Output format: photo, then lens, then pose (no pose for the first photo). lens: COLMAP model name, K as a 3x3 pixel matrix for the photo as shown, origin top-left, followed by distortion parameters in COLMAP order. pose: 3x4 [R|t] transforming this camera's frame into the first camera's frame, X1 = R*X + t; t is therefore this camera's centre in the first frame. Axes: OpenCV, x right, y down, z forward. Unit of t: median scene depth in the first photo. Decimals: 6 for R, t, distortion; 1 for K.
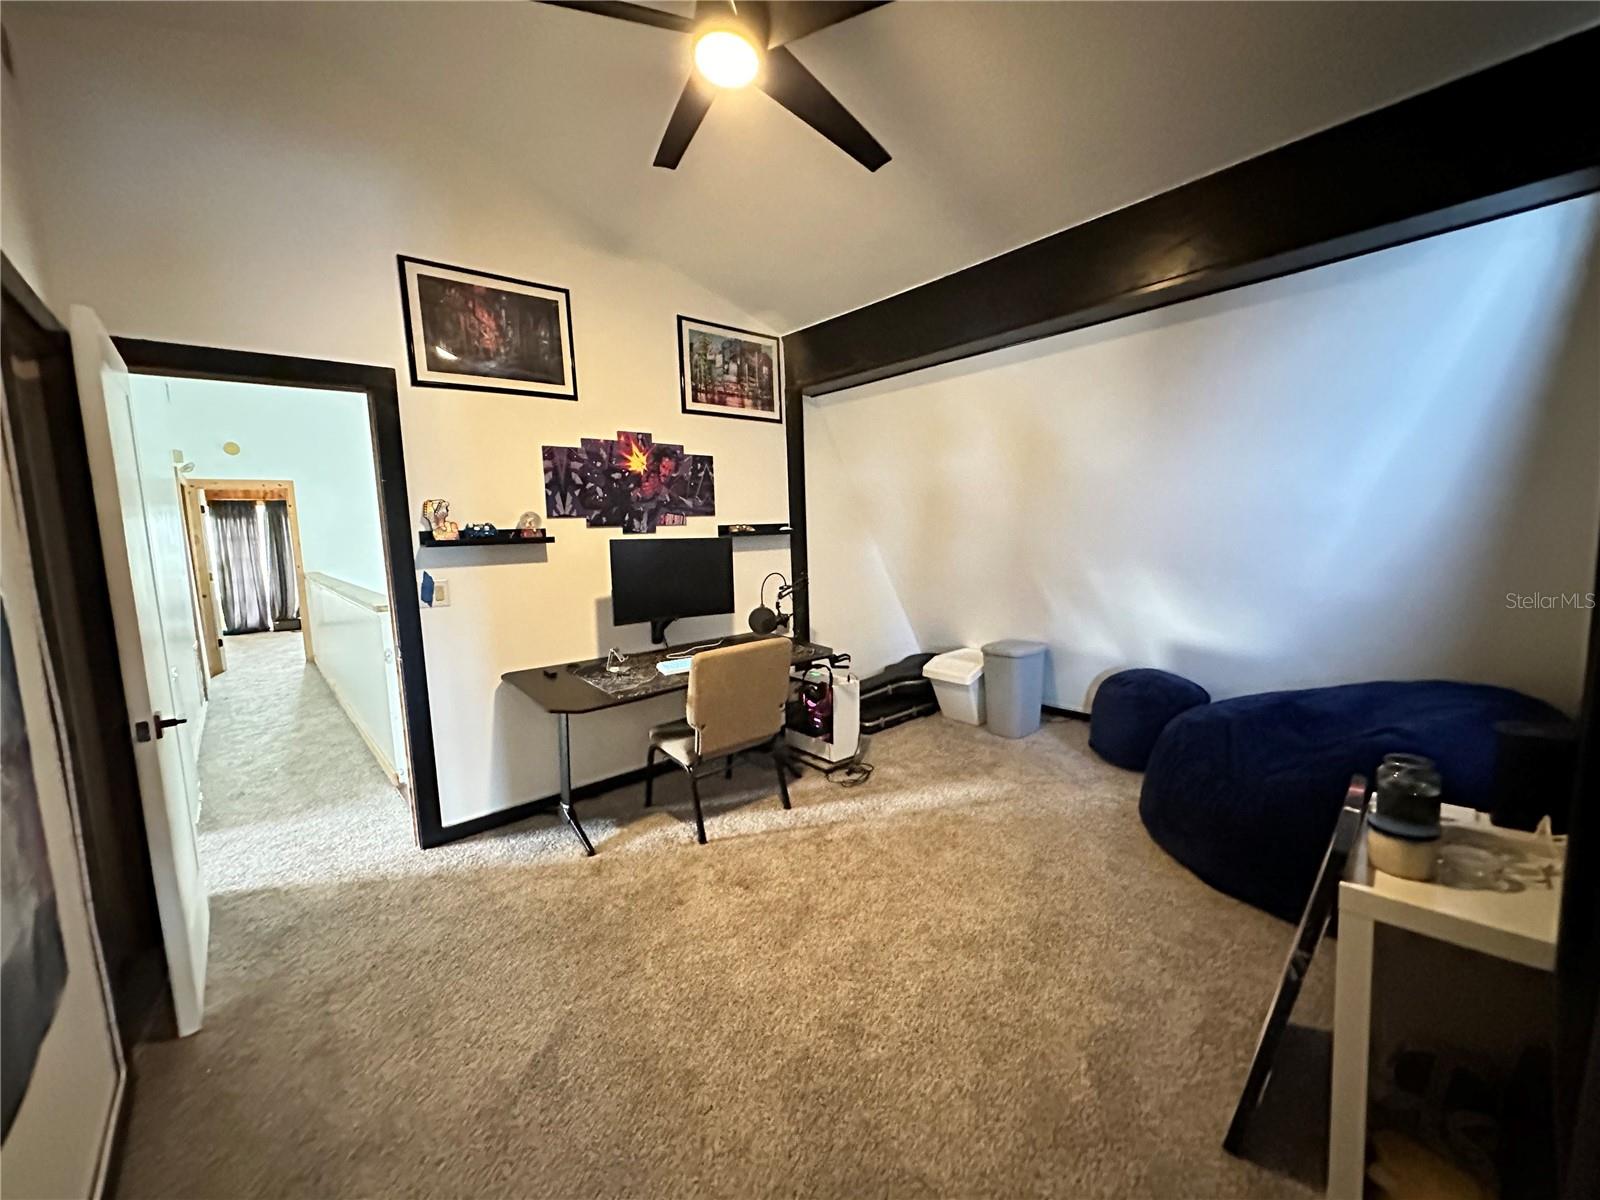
lens RADIAL K [[639.7, 0, 797.8], [0, 639.7, 596.3], [0, 0, 1]] dist [-0.003968, 0.000772]
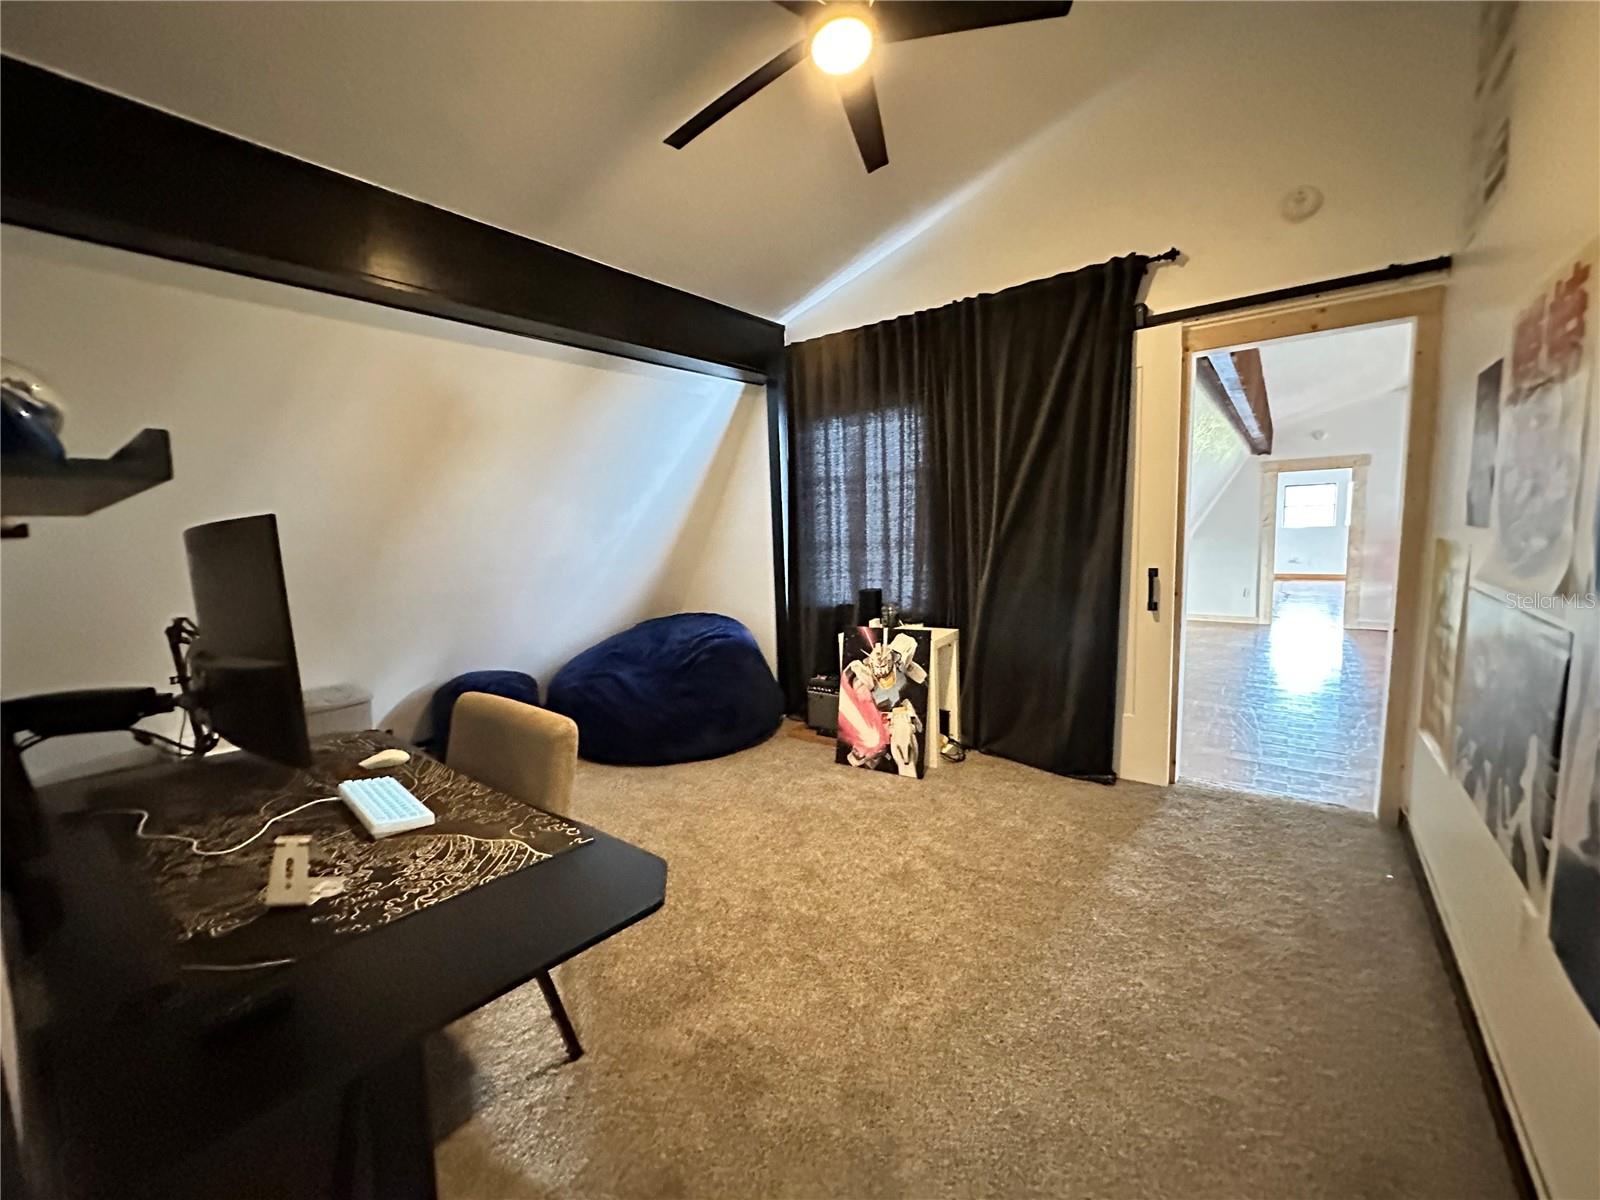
lens RADIAL K [[639.7, 0, 797.8], [0, 639.7, 596.3], [0, 0, 1]] dist [-0.003968, 0.000772]
pose [[-0.193522, -0.087482, 0.977188, -0.676977], [0.131667, 0.984691, 0.114229, -0.059872], [-0.972221, 0.150769, -0.179041, 0.796662]]
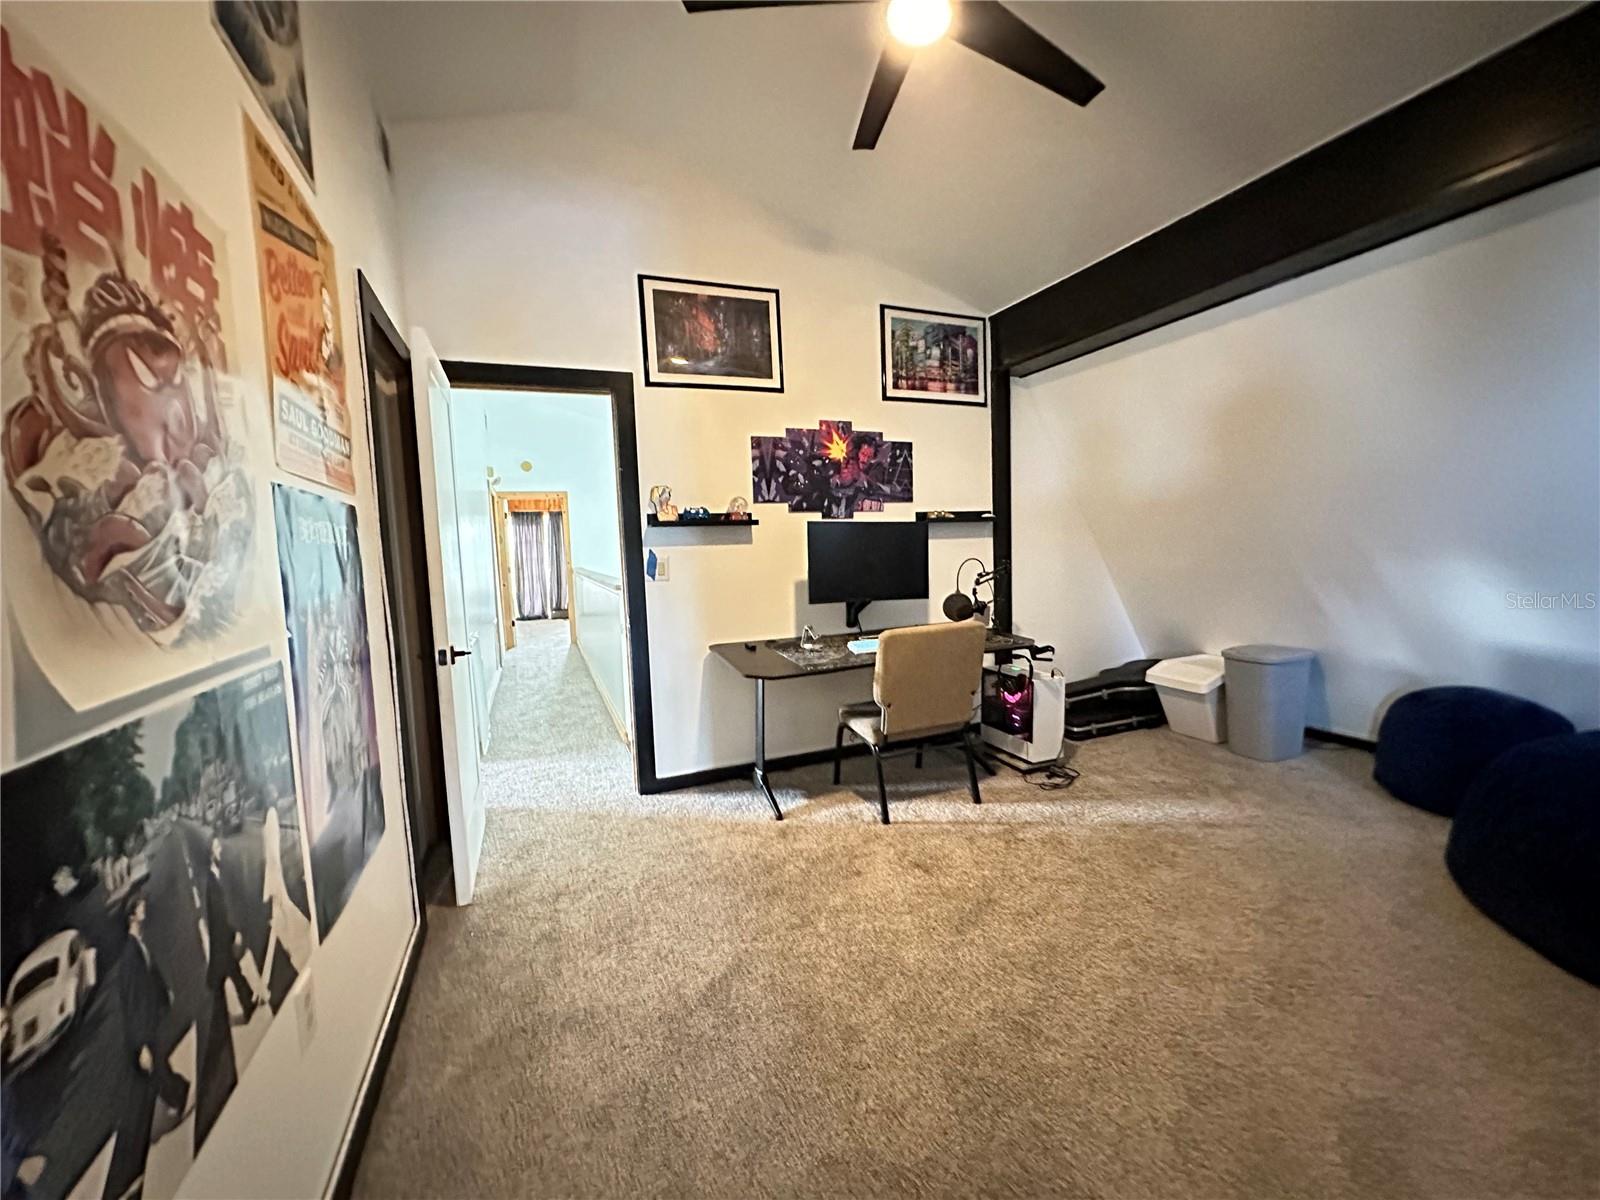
lens RADIAL K [[639.7, 0, 797.8], [0, 639.7, 596.3], [0, 0, 1]] dist [-0.003968, 0.000772]
pose [[0.946554, 0.025127, -0.321564, 0.029714], [-0.031566, 0.999392, -0.014826, 0.049393], [0.320996, 0.024185, 0.946772, 0.008998]]
